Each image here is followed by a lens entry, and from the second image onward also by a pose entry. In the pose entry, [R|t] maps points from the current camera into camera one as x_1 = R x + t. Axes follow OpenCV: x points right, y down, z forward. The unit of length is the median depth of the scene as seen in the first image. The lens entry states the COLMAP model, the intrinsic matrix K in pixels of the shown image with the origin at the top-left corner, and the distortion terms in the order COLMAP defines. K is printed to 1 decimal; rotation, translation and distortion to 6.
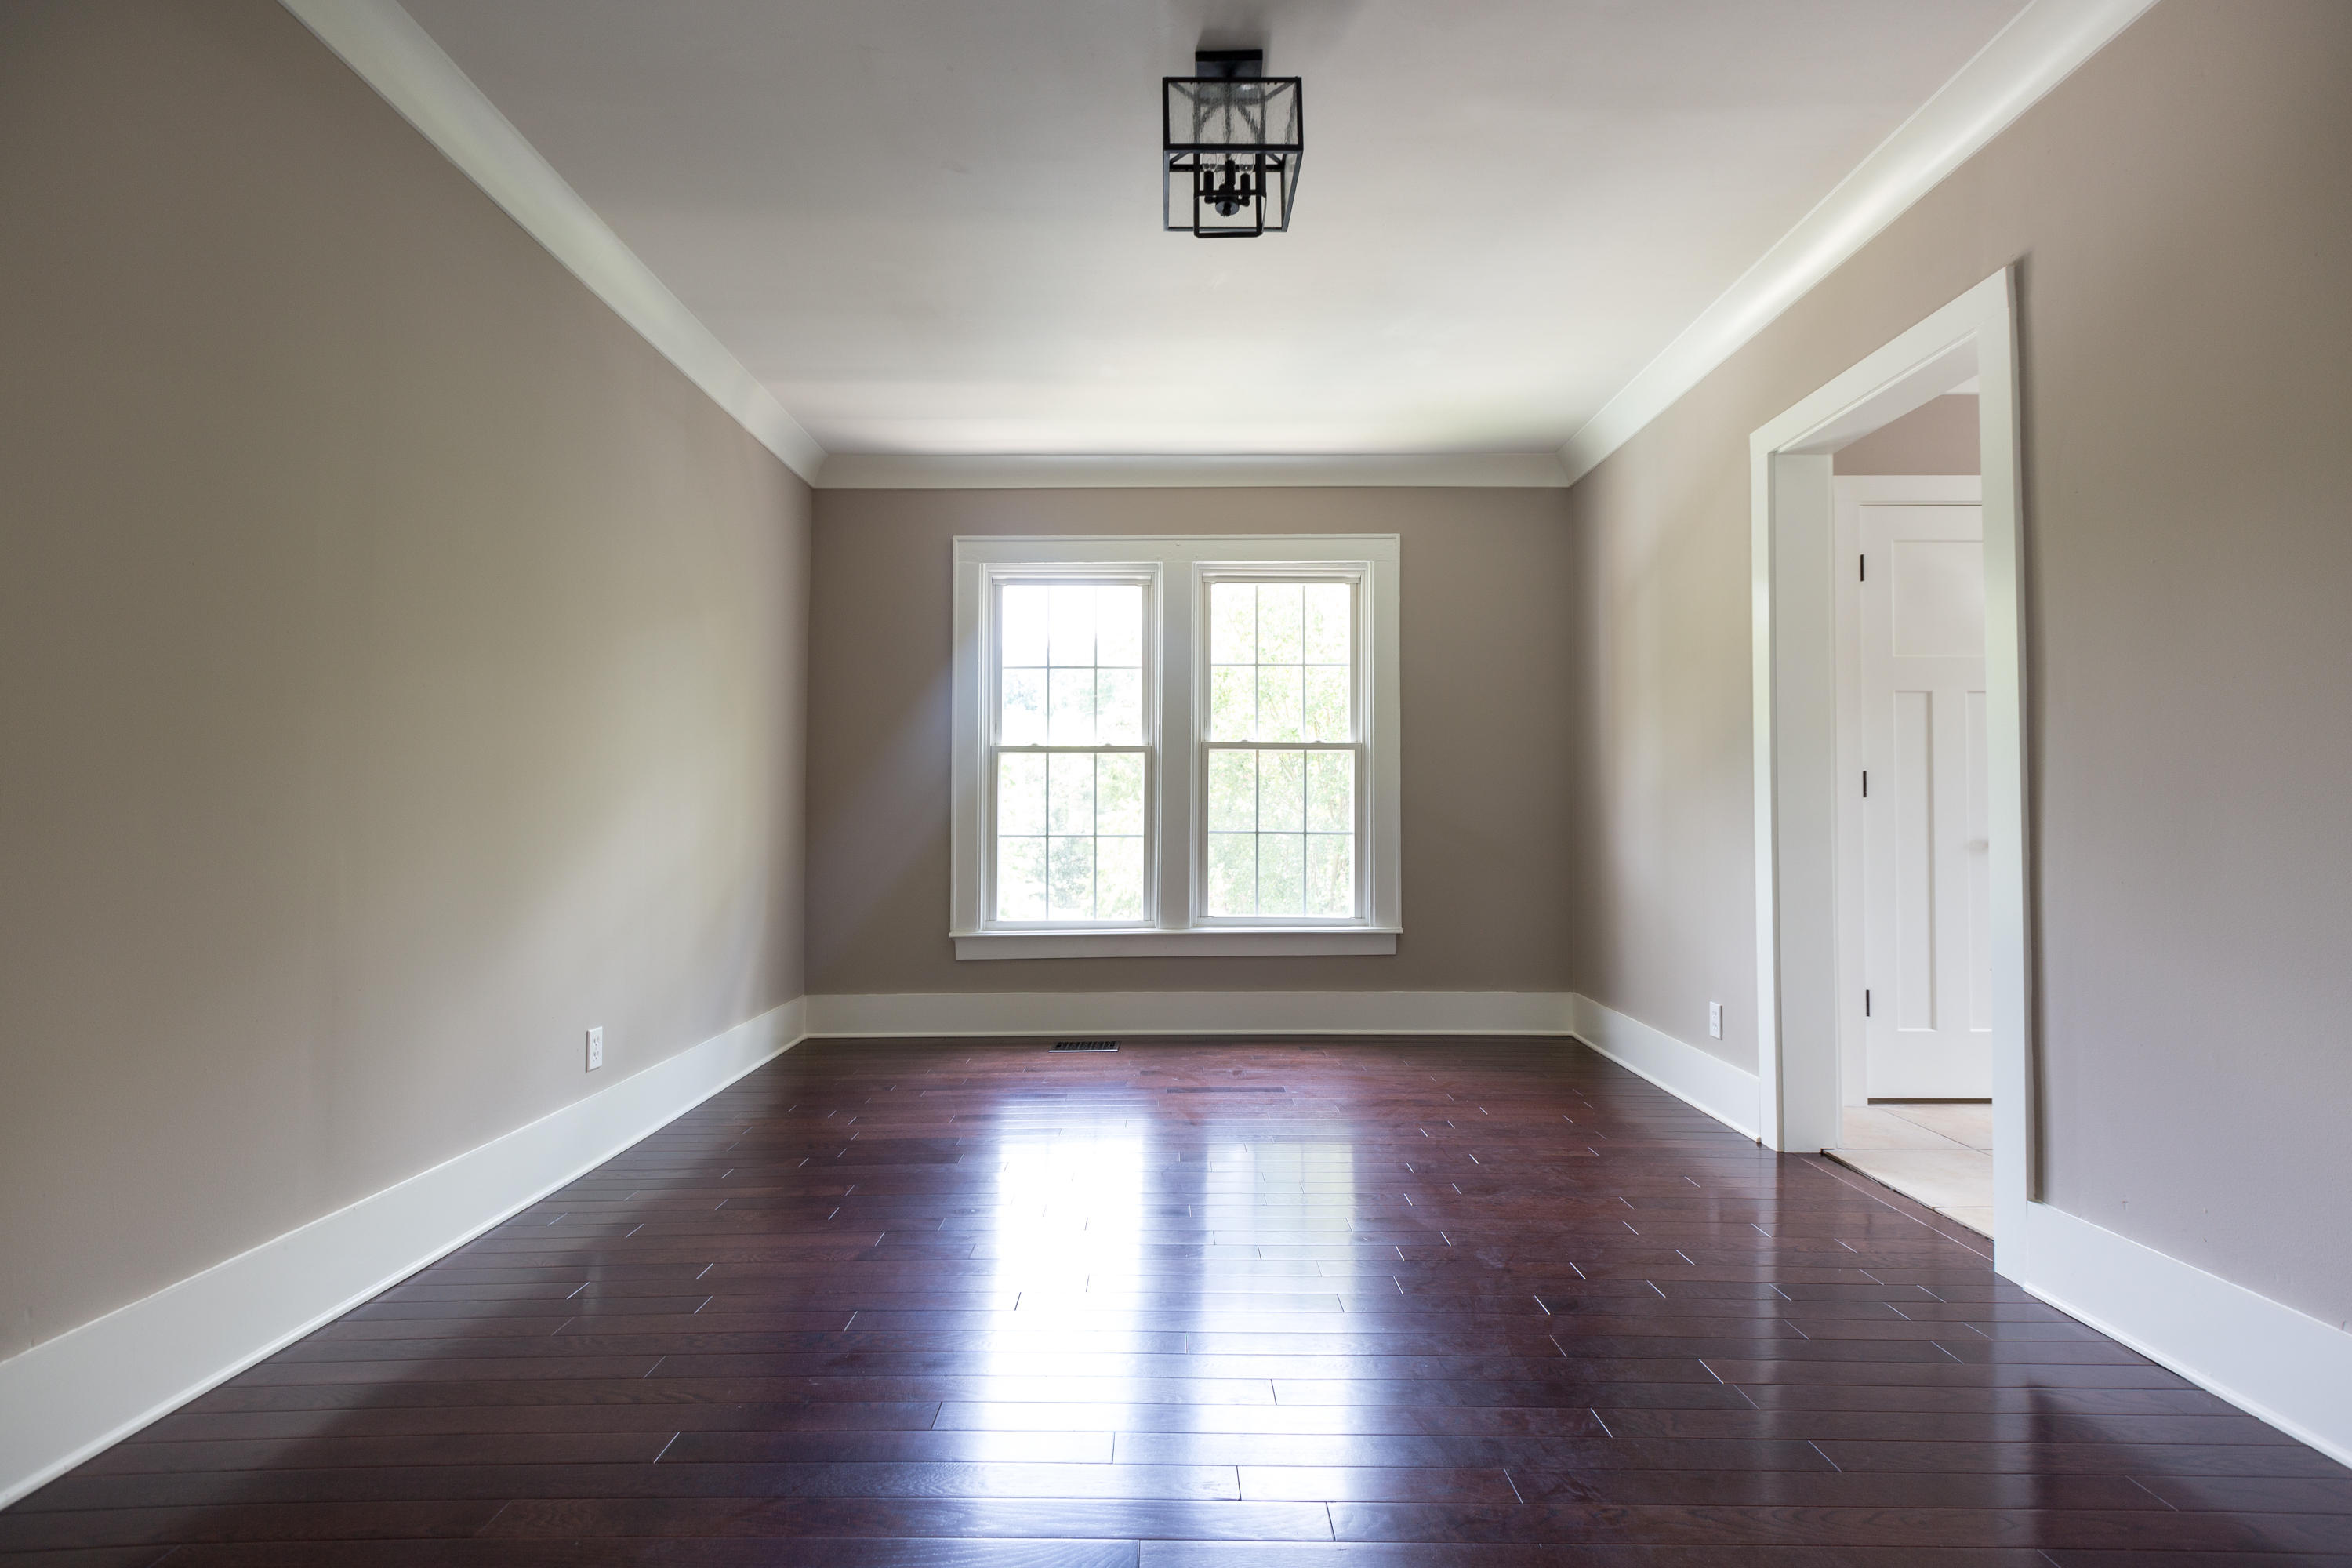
lens RADIAL K [[1061.4, 0, 1176.0], [0, 1061.4, 784.0], [0, 0, 1]] dist [-0.000613, 0.000402]
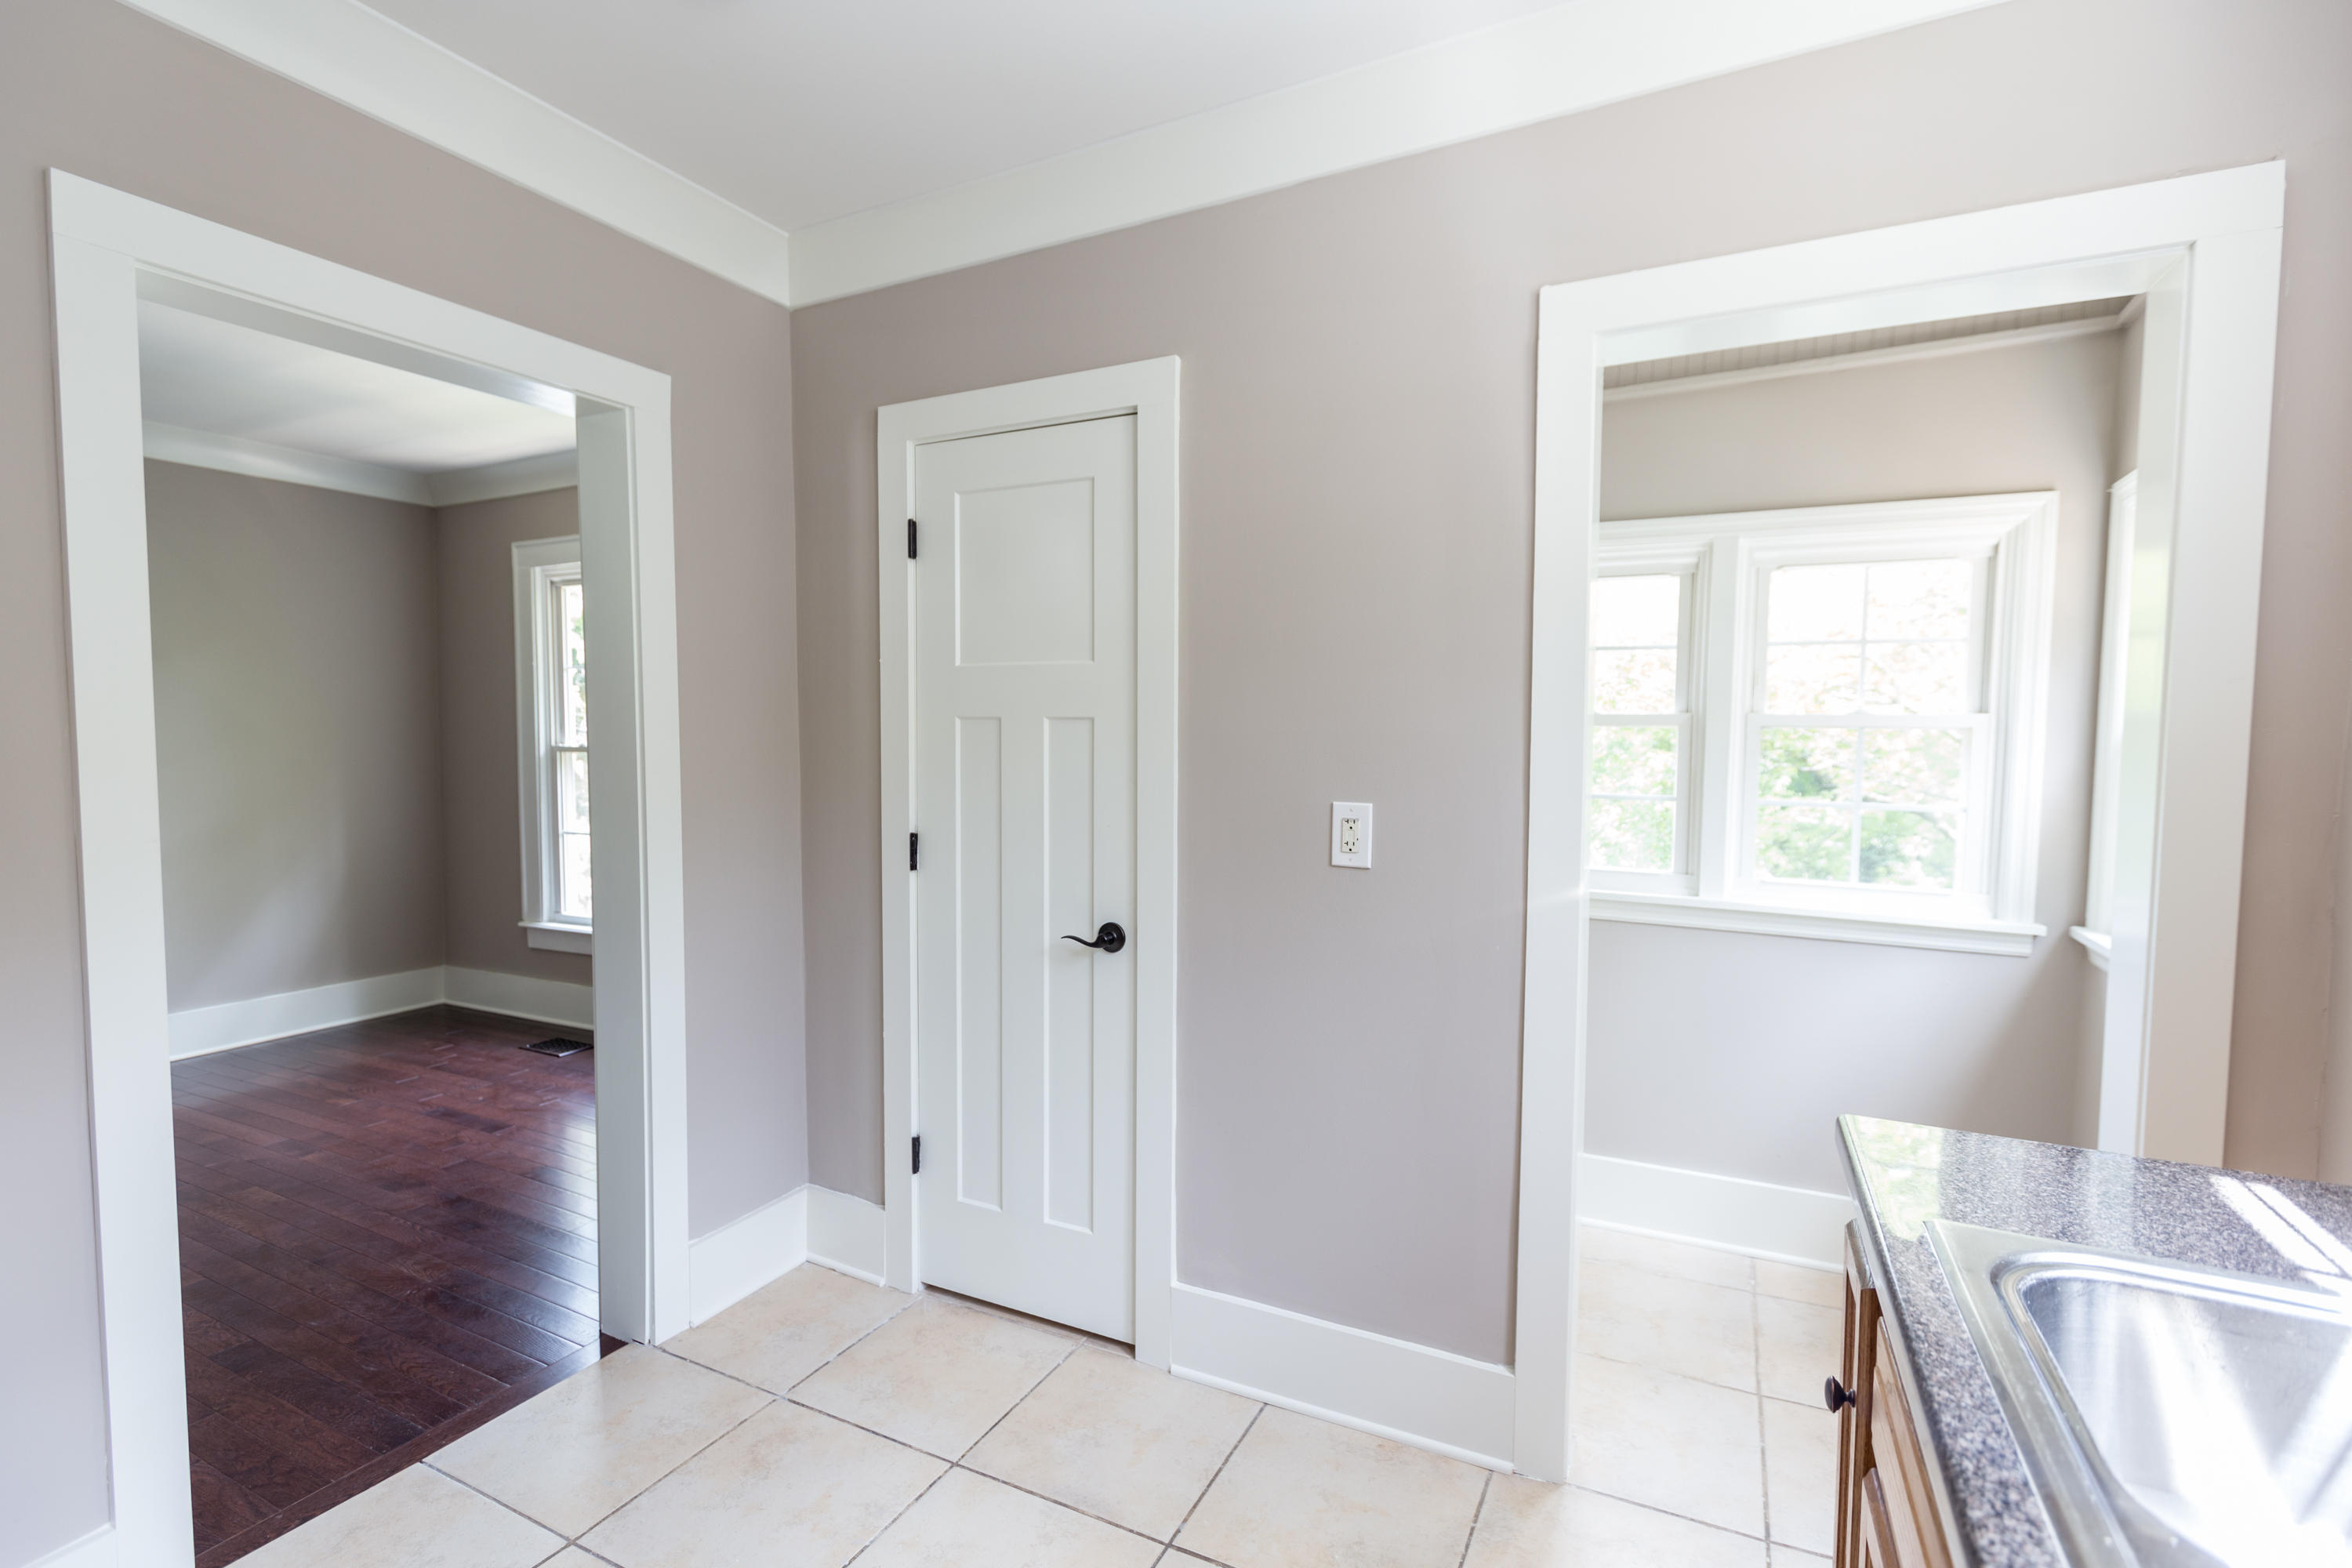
lens RADIAL K [[1078.8, 0, 1176.0], [0, 1078.8, 784.0], [0, 0, 1]] dist [-0.000364, 0.000642]
pose [[0.883445, 0.027961, -0.467700, 0.856308], [0.007473, 0.997250, 0.073736, -0.071849], [0.468475, -0.068637, 0.880806, 0.359742]]
